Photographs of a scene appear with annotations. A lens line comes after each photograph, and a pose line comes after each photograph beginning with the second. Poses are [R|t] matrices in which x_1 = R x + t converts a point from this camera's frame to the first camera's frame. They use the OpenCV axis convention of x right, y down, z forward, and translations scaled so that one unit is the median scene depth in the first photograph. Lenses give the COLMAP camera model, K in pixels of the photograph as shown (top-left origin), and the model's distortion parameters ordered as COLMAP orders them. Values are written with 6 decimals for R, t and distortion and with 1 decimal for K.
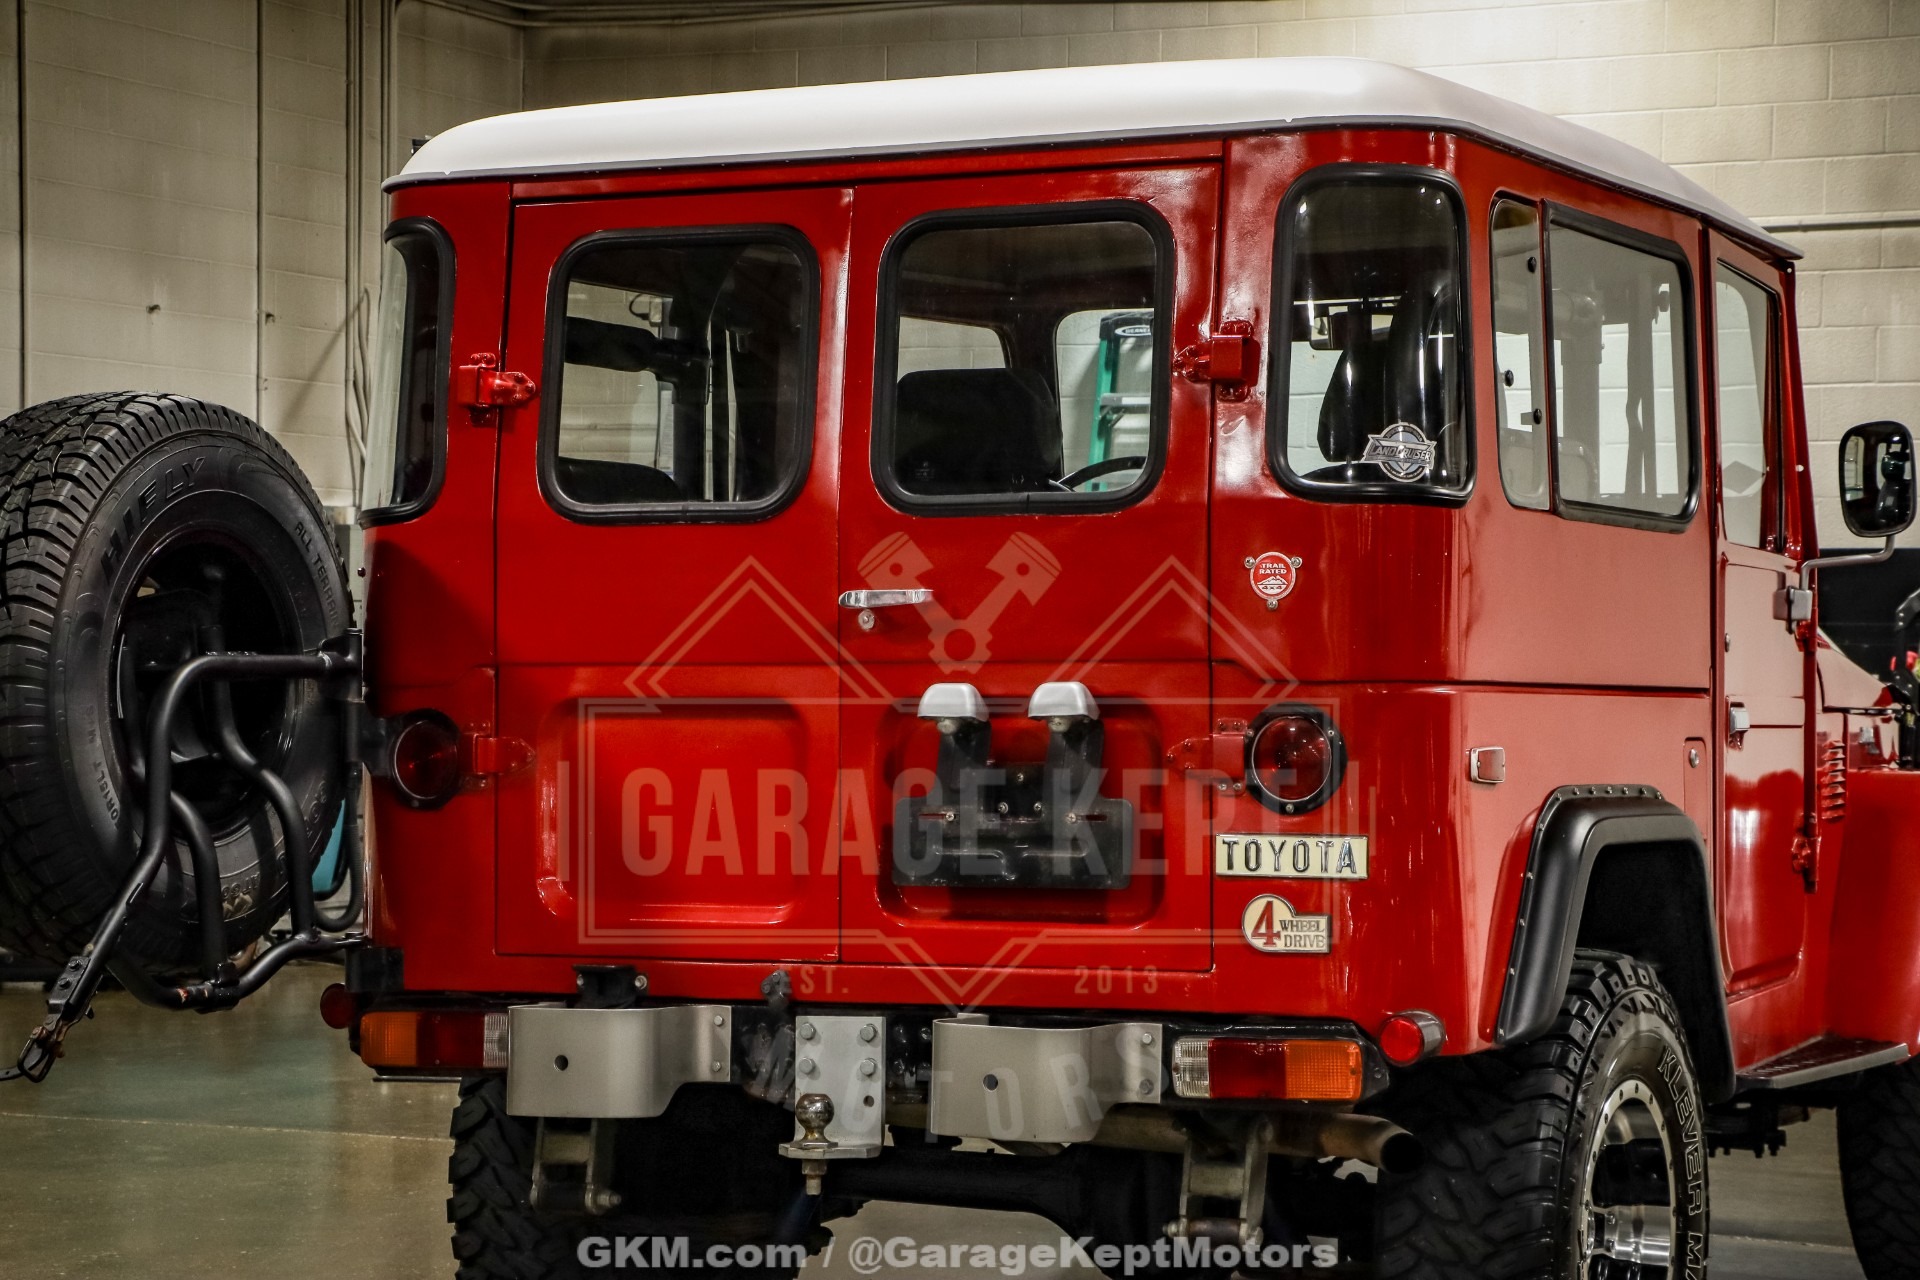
lens RADIAL K [[4591.3, 0, 1057.0], [0, 4591.3, 650.8], [0, 0, 1]] dist [0.329544, 1.193450]
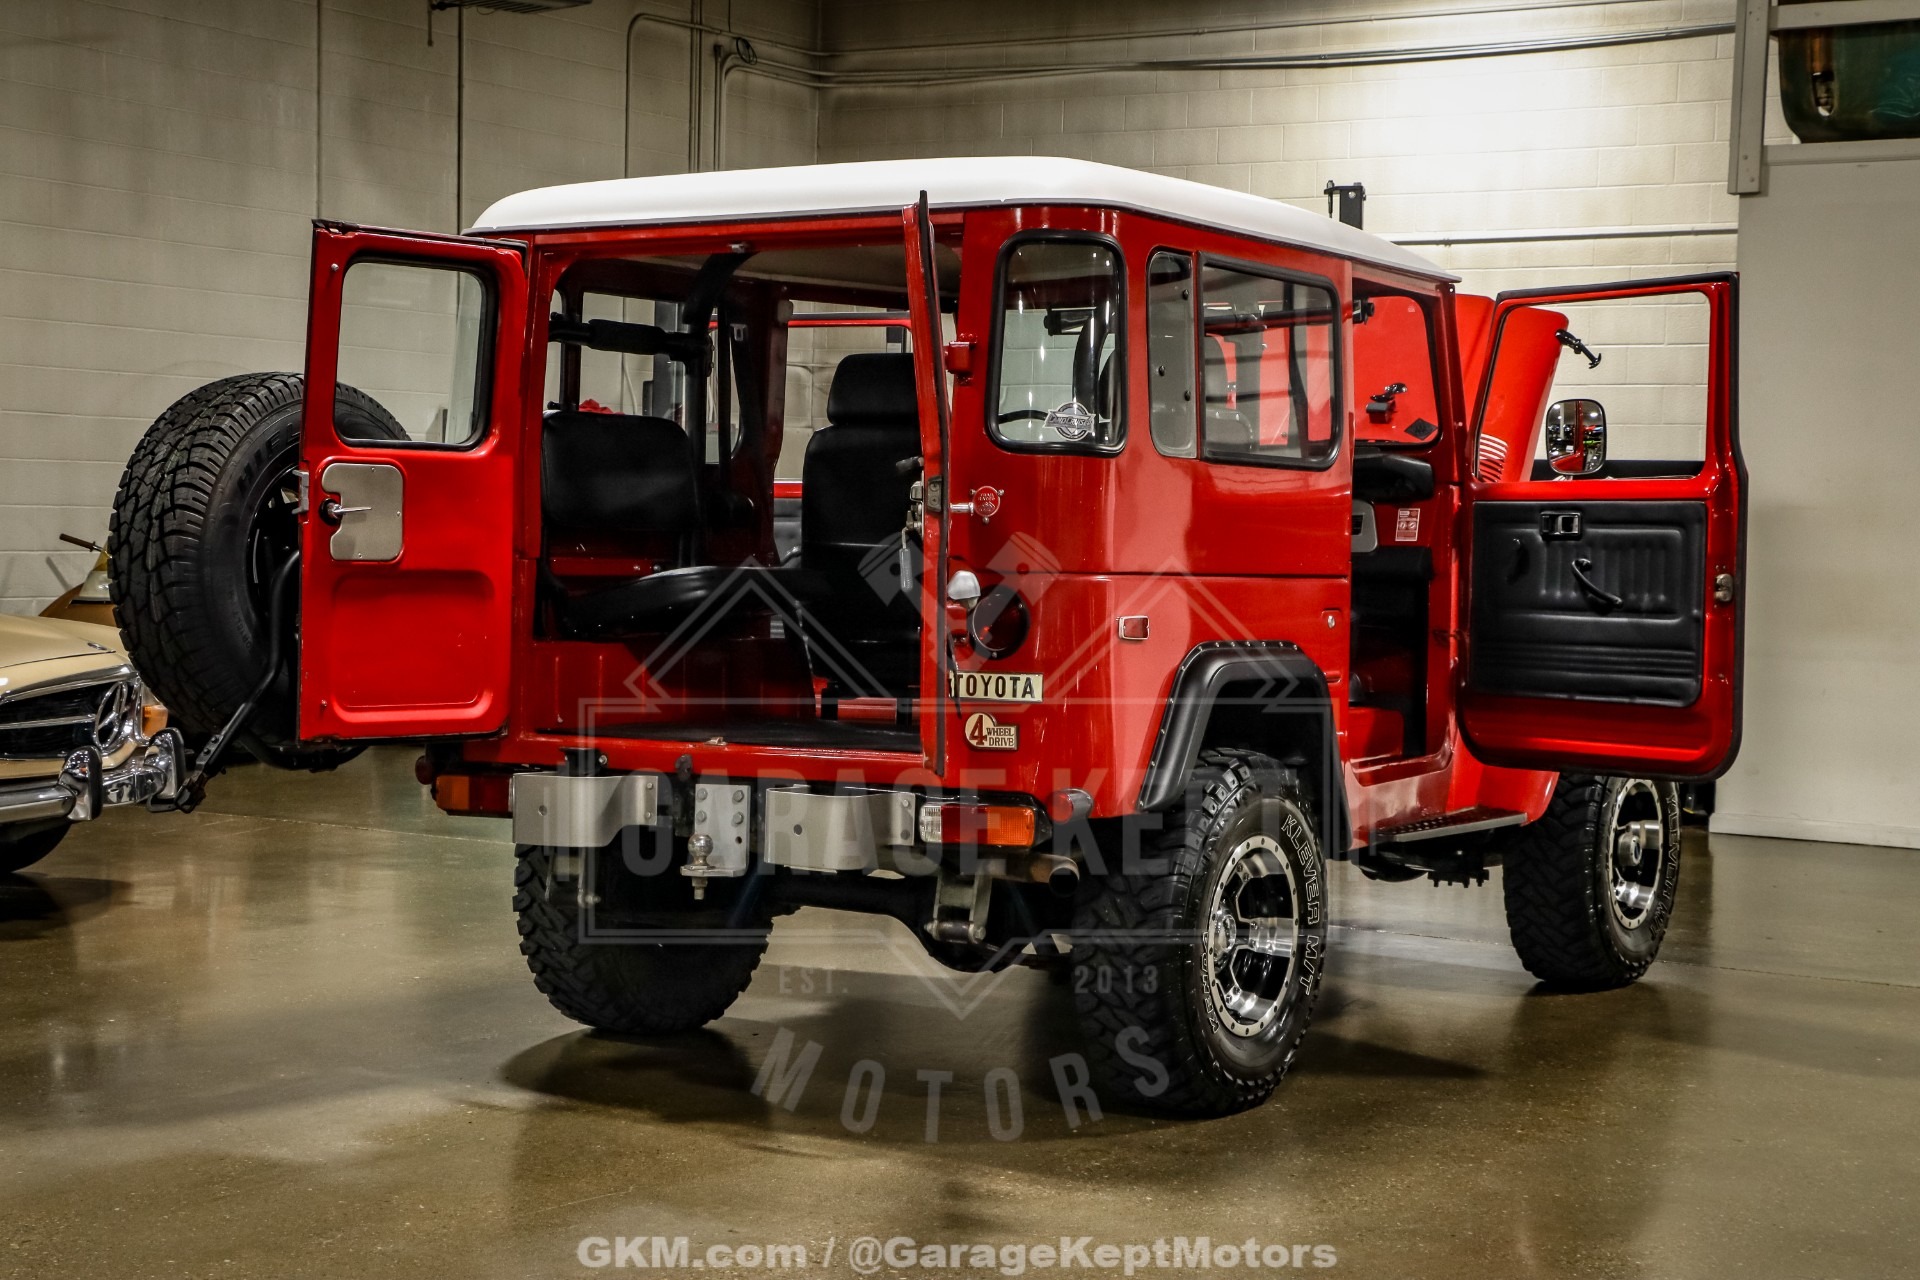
lens RADIAL K [[3346.6, 0, 1057.9], [0, 3346.6, 637.5], [0, 0, 1]] dist [0.107044, 0.752090]
pose [[0.995405, 0.015564, -0.094480, 0.170612], [-0.012006, 0.999201, 0.038111, -0.013517], [0.094998, -0.036802, 0.994797, -0.096398]]
